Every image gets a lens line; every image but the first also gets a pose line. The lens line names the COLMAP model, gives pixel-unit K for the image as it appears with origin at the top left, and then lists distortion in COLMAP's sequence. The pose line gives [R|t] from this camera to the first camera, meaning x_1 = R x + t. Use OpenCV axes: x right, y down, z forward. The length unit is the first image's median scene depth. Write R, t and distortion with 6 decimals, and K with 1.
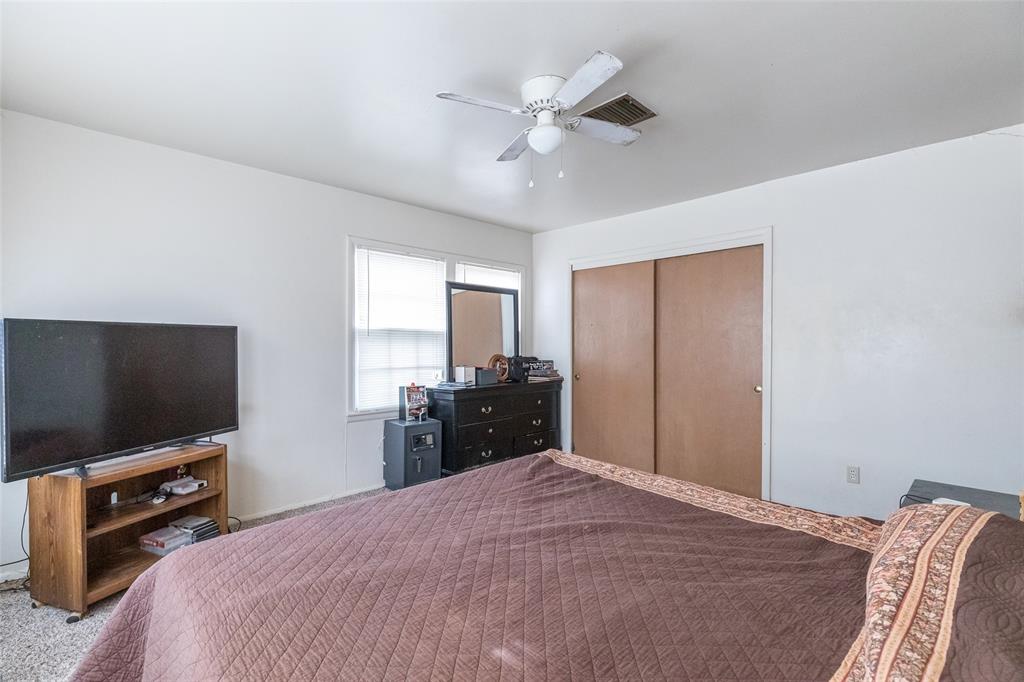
lens RADIAL K [[467.2, 0, 514.9], [0, 467.2, 342.5], [0, 0, 1]] dist [0.008567, -0.002568]
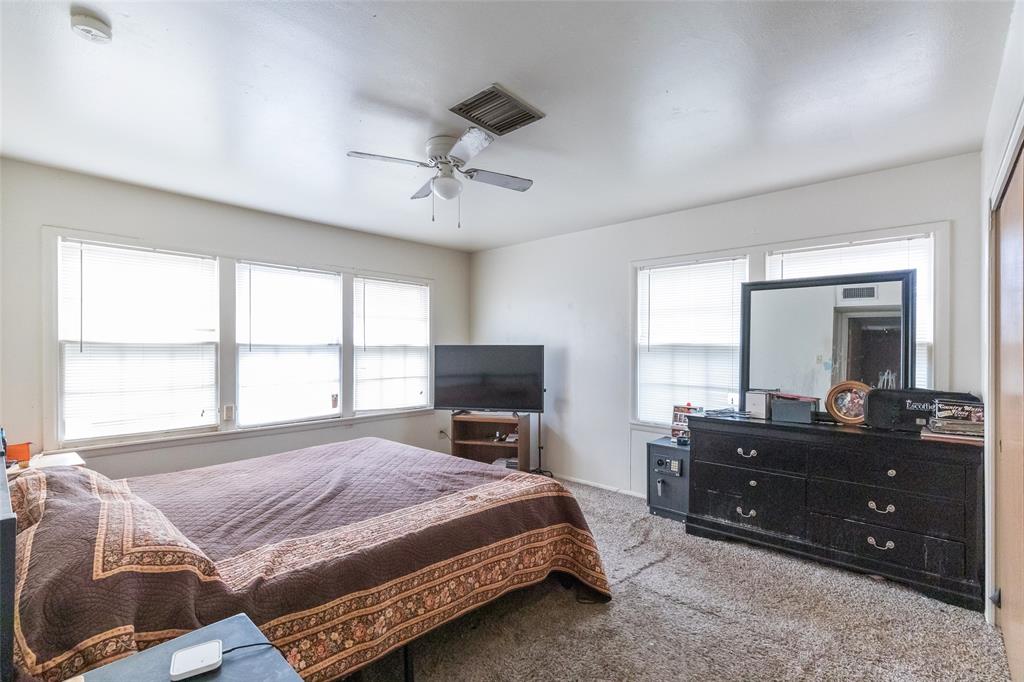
lens RADIAL K [[467.2, 0, 514.8], [0, 467.2, 346.4], [0, 0, 1]] dist [0.008567, -0.002568]
pose [[0.035413, -0.006717, -0.999350, 0.671268], [-0.013298, 0.999886, -0.007192, -0.012591], [0.999284, 0.013544, 0.035319, 0.614186]]
